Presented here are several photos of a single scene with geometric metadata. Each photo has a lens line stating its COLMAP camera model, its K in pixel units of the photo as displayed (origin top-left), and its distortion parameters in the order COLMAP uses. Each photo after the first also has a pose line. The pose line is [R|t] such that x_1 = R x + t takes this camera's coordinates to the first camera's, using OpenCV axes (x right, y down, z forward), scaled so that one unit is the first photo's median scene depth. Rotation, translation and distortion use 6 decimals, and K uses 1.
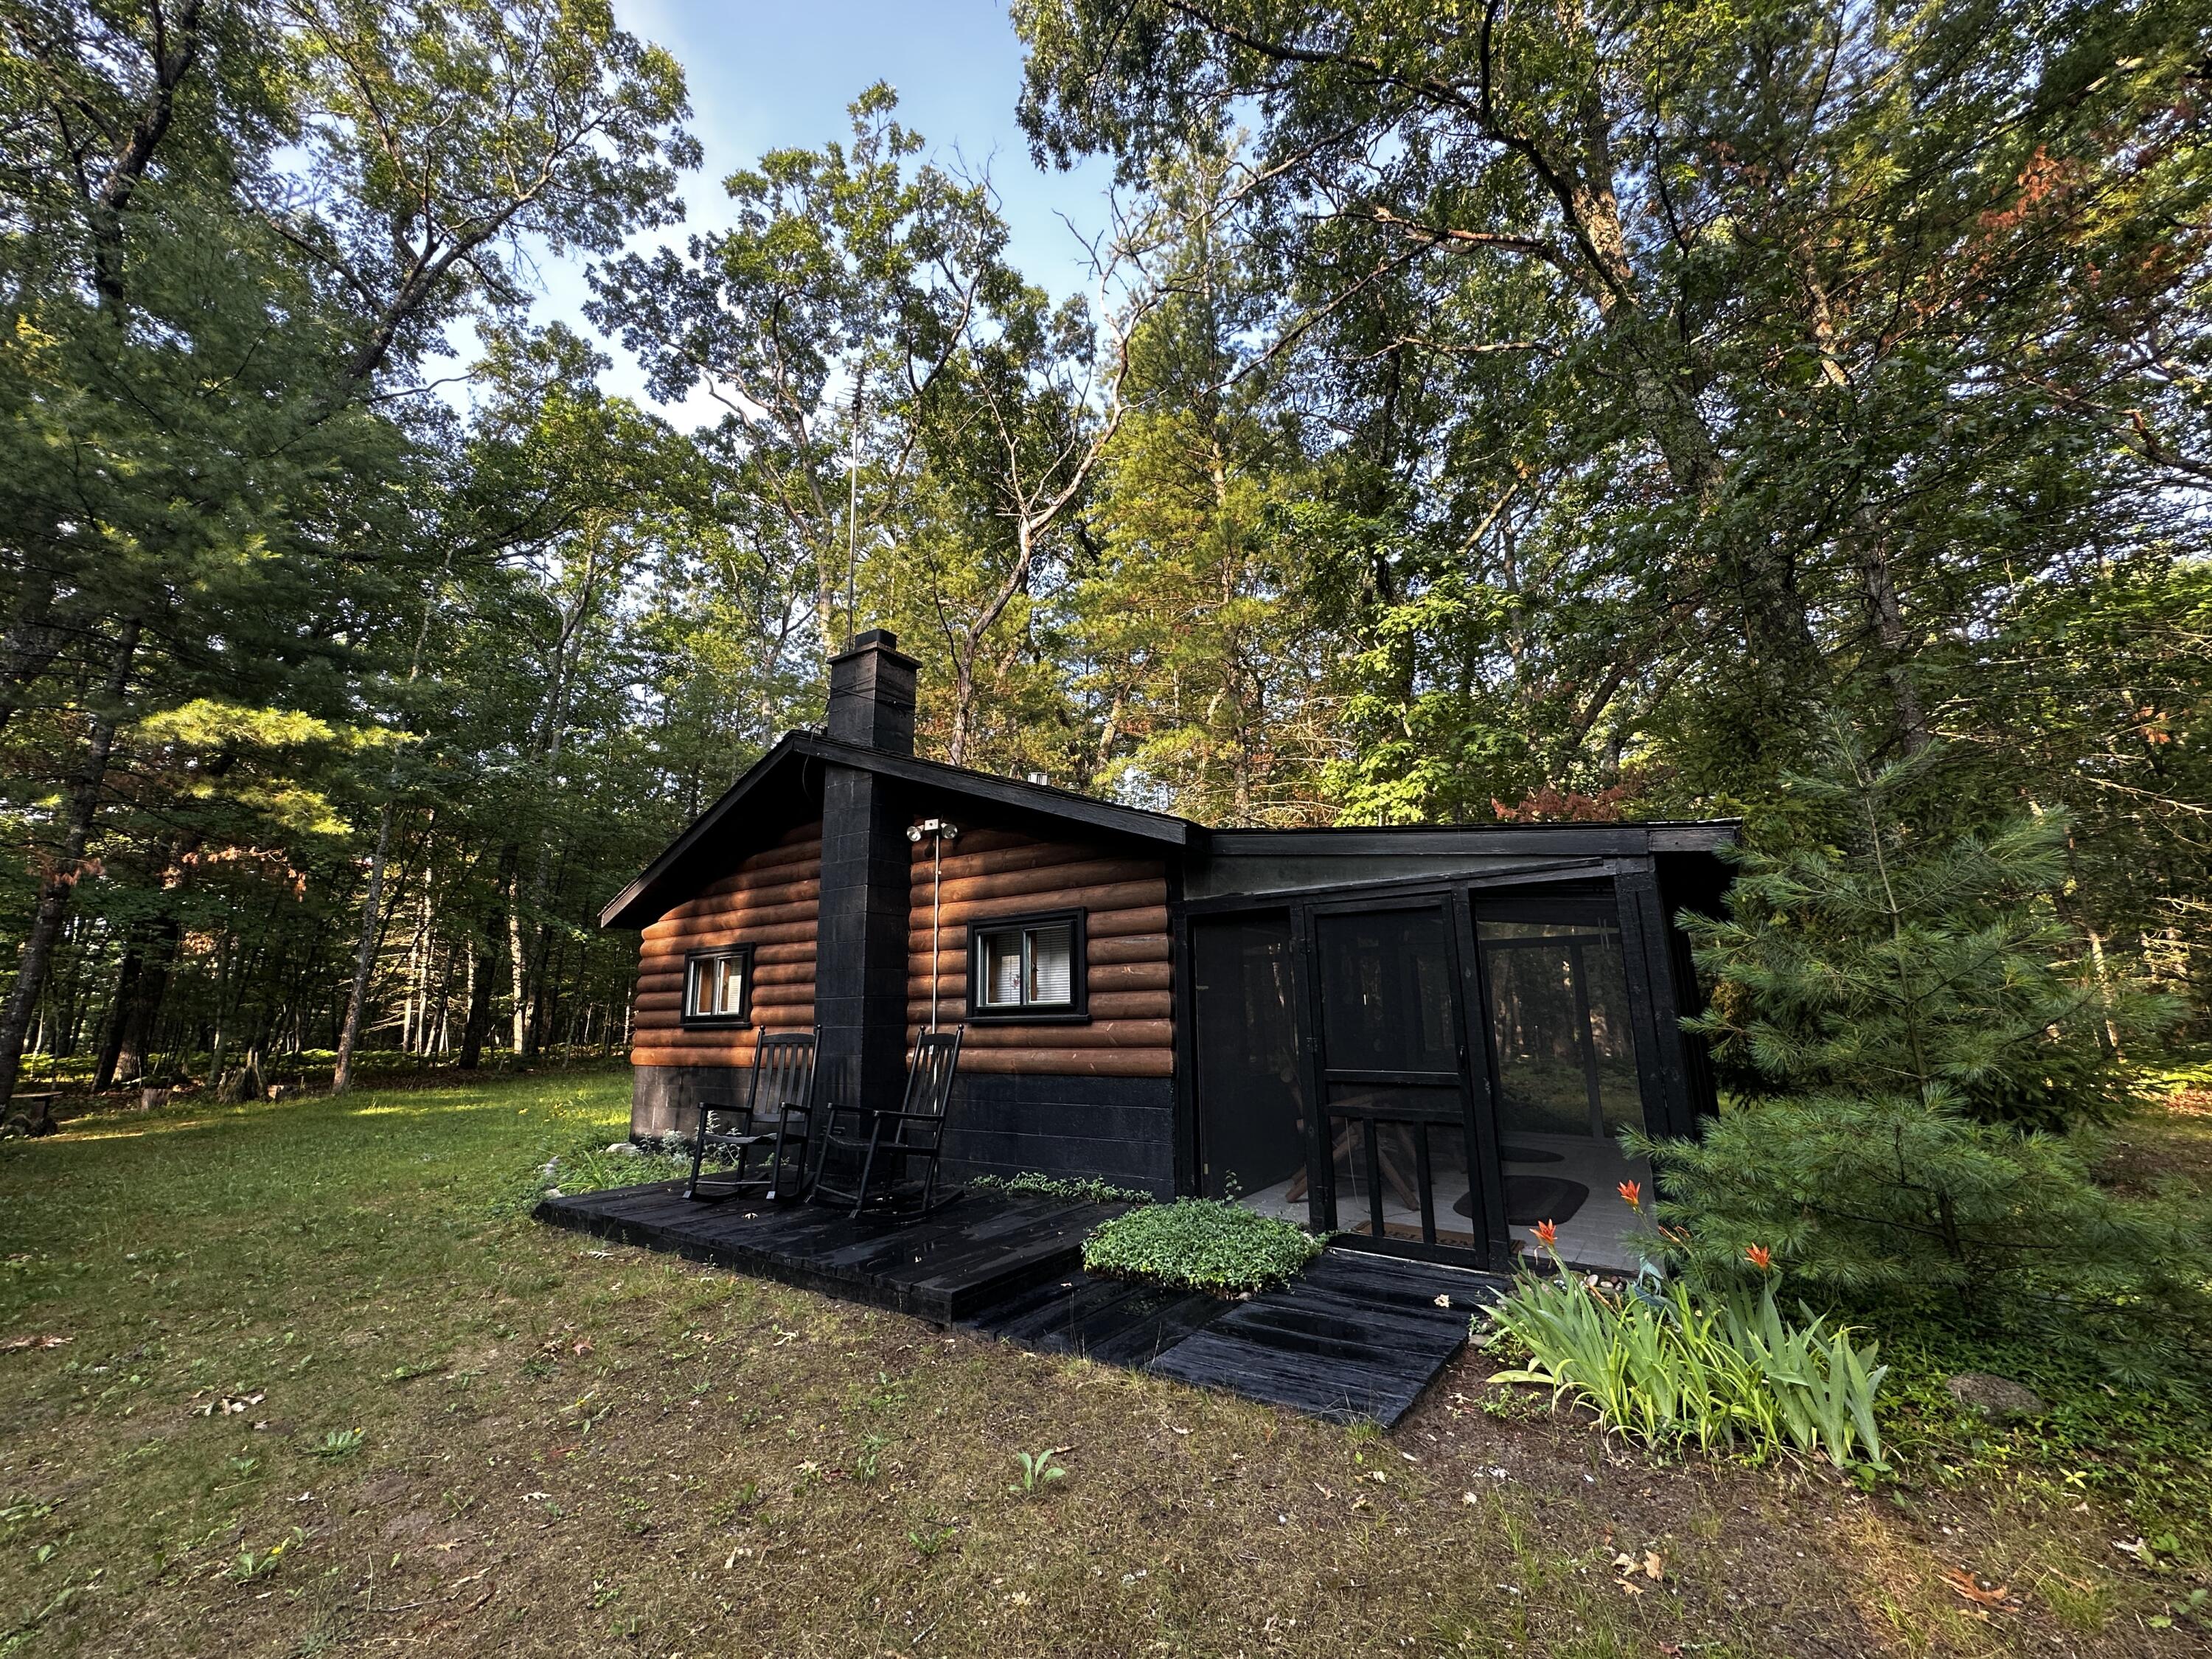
lens RADIAL K [[879.8, 0, 1105.5], [0, 879.8, 830.5], [0, 0, 1]] dist [-0.004158, 0.000867]
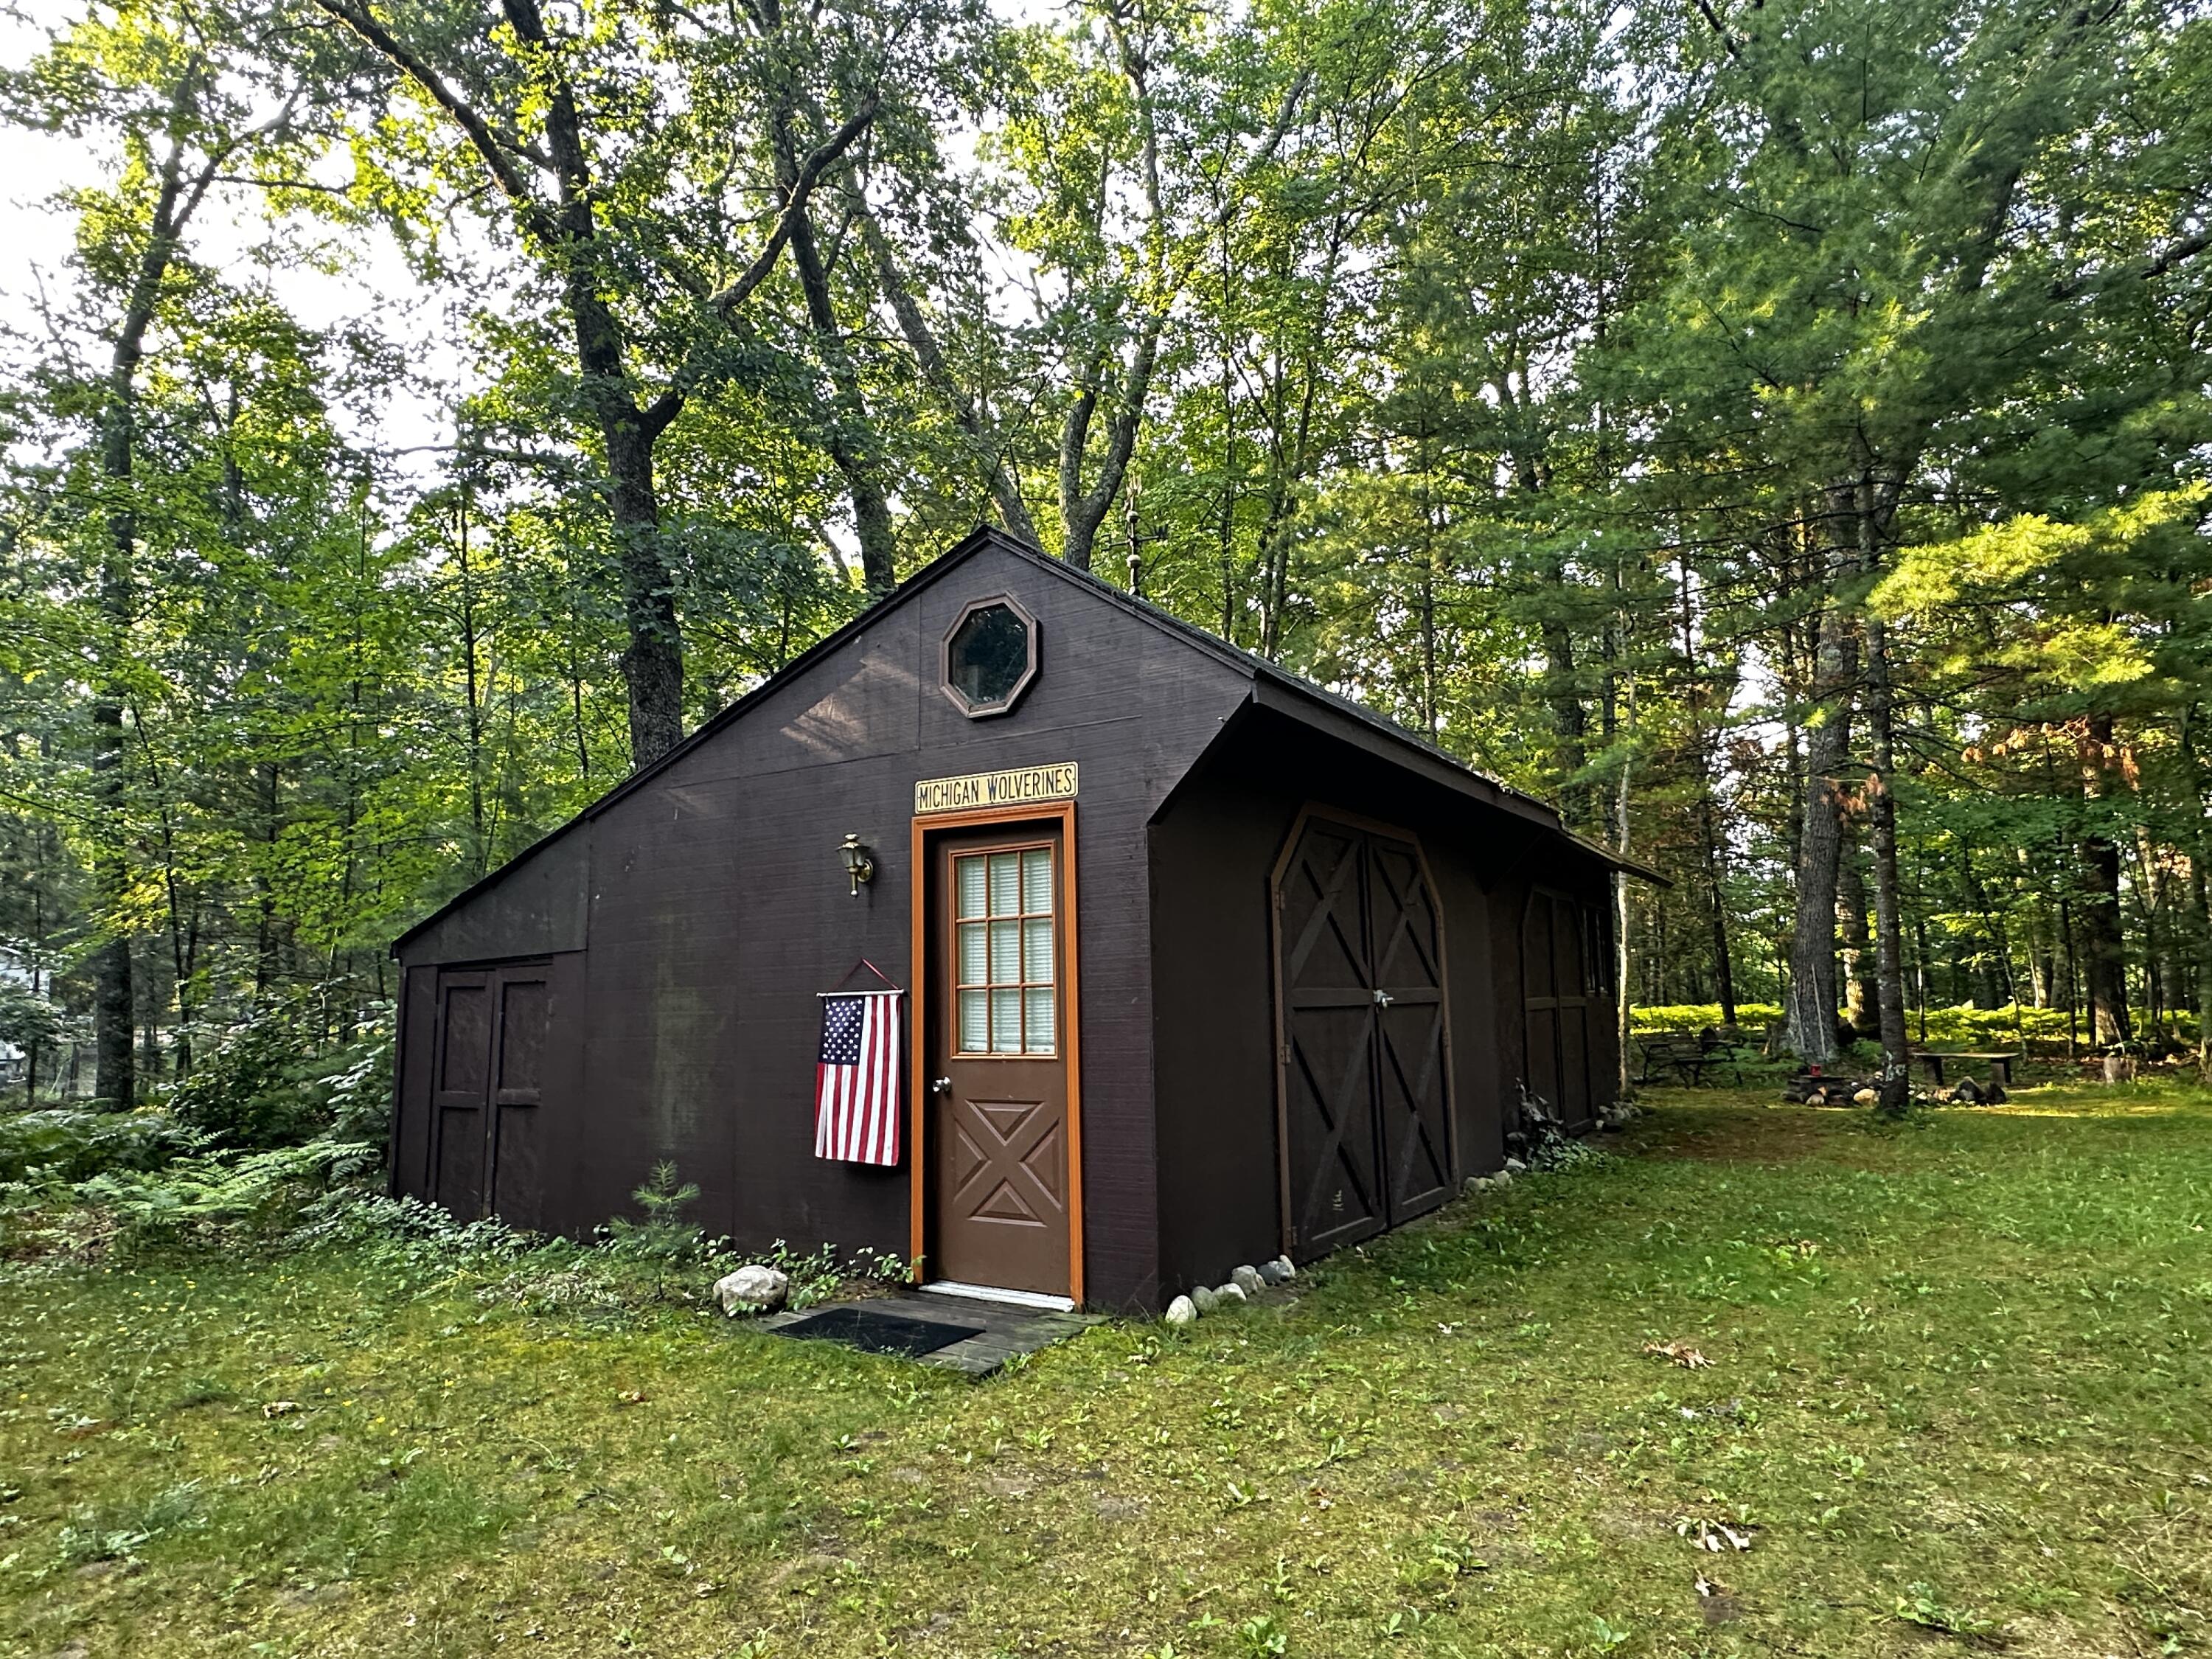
lens RADIAL K [[1277.6, 0, 1087.5], [0, 1277.6, 839.0], [0, 0, 1]] dist [-0.000454, 0.000950]
pose [[0.028245, -0.103576, -0.994220, 0.006420], [0.215301, 0.971903, -0.095135, 0.044962], [0.976139, -0.211370, 0.049752, 0.210615]]
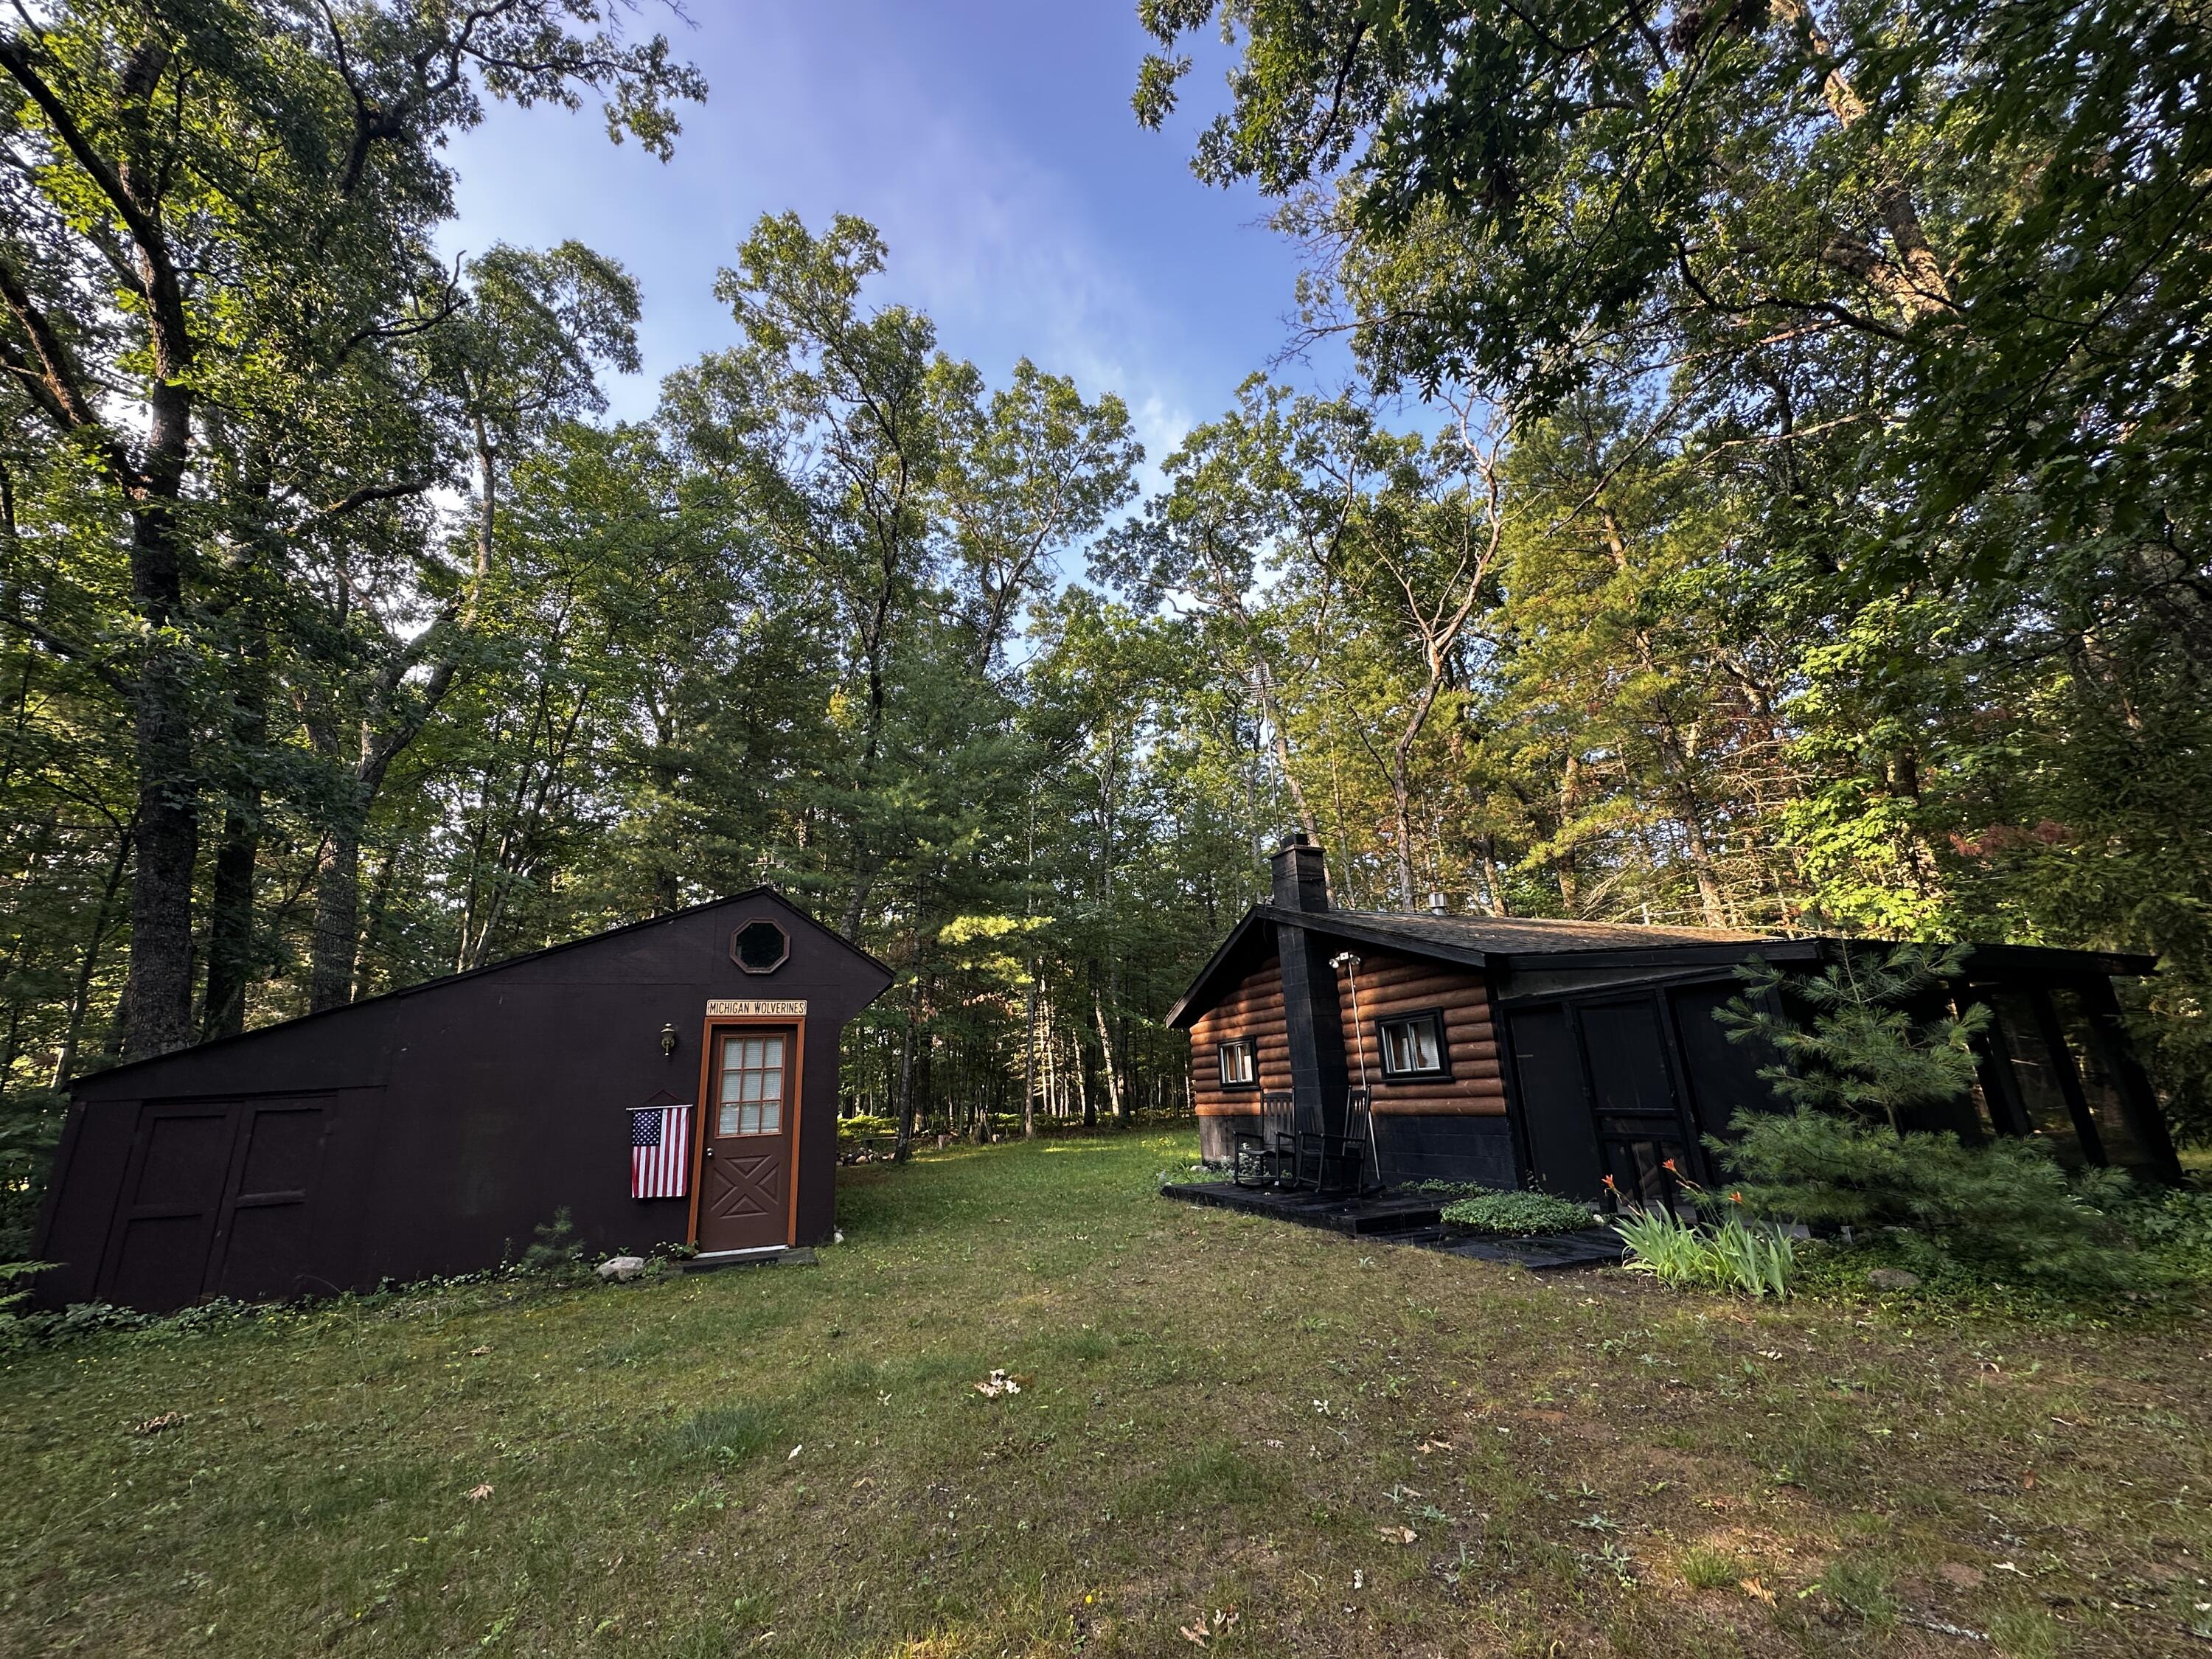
lens RADIAL K [[879.8, 0, 1103.6], [0, 879.8, 832.0], [0, 0, 1]] dist [-0.004158, 0.000867]
pose [[0.836609, -0.171247, -0.520345, 0.229912], [0.136272, 0.985081, -0.105094, -0.091403], [0.530579, 0.017014, 0.847465, -0.435827]]
